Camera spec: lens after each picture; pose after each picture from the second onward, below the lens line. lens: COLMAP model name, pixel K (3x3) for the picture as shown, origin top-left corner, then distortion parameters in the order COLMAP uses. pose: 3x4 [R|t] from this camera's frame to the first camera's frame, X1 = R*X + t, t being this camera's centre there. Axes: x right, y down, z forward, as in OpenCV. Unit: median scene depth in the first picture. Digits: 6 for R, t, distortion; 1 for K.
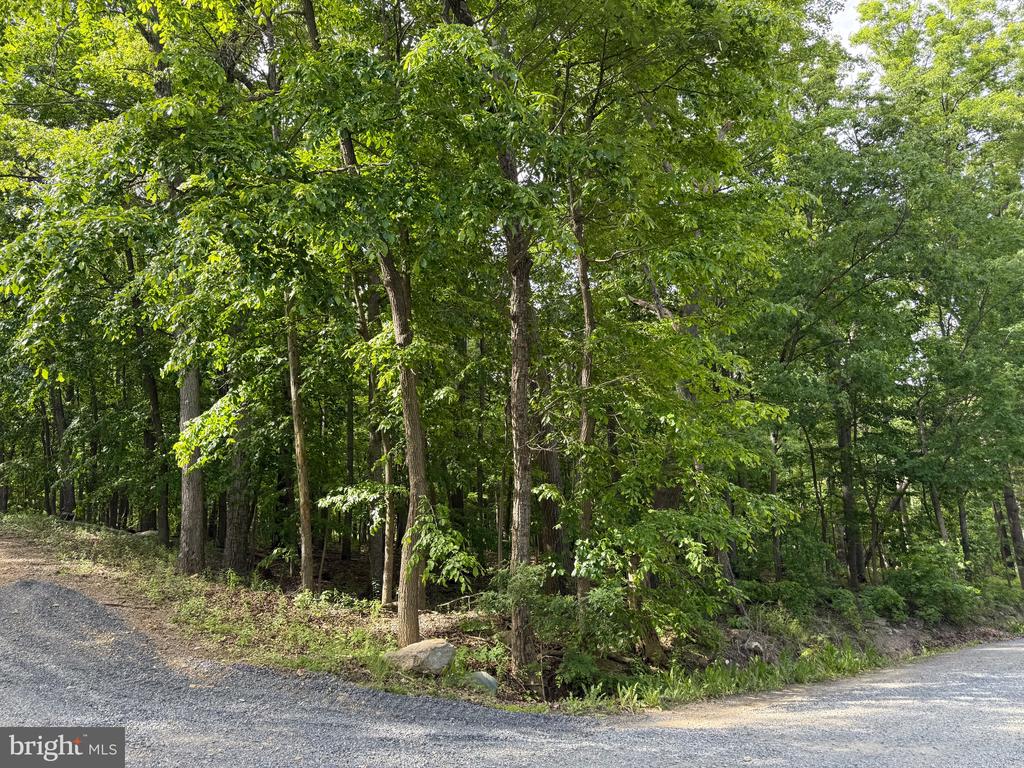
lens RADIAL K [[729.0, 0, 510.3], [0, 729.0, 381.6], [0, 0, 1]] dist [0.020909, -0.021551]
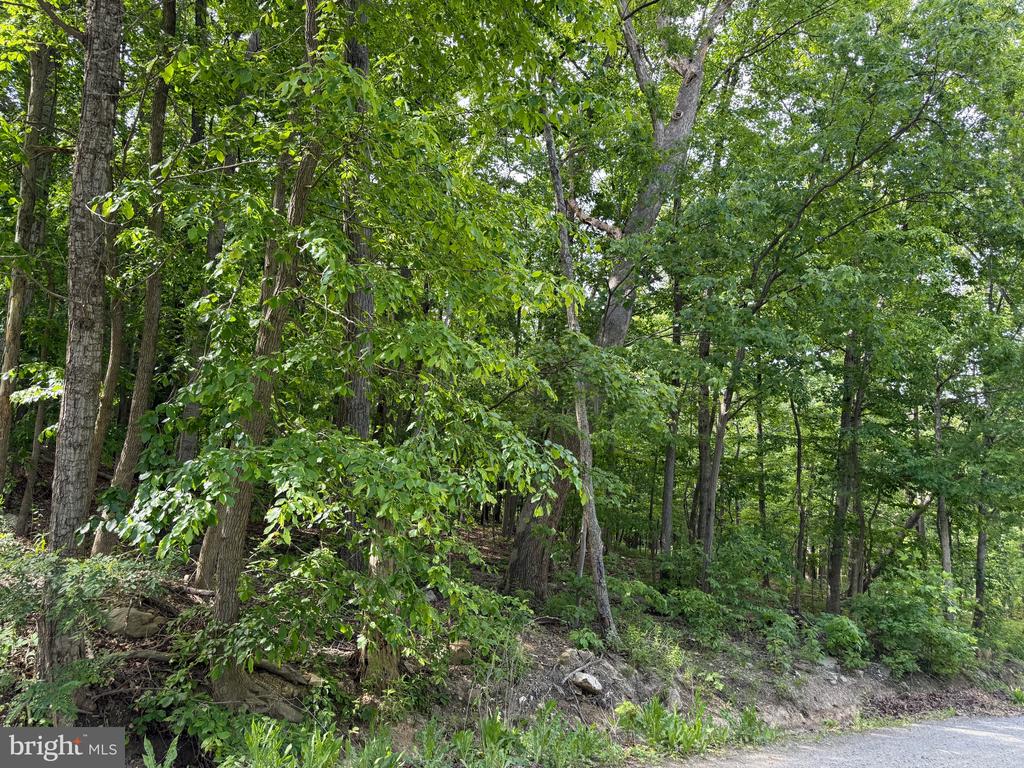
lens RADIAL K [[729.0, 0, 512.9], [0, 729.0, 387.4], [0, 0, 1]] dist [0.020909, -0.021551]
pose [[0.990077, 0.121441, -0.070713, 0.209302], [-0.117904, 0.991650, 0.052236, 0.050251], [0.076466, -0.043381, 0.996128, 0.250853]]
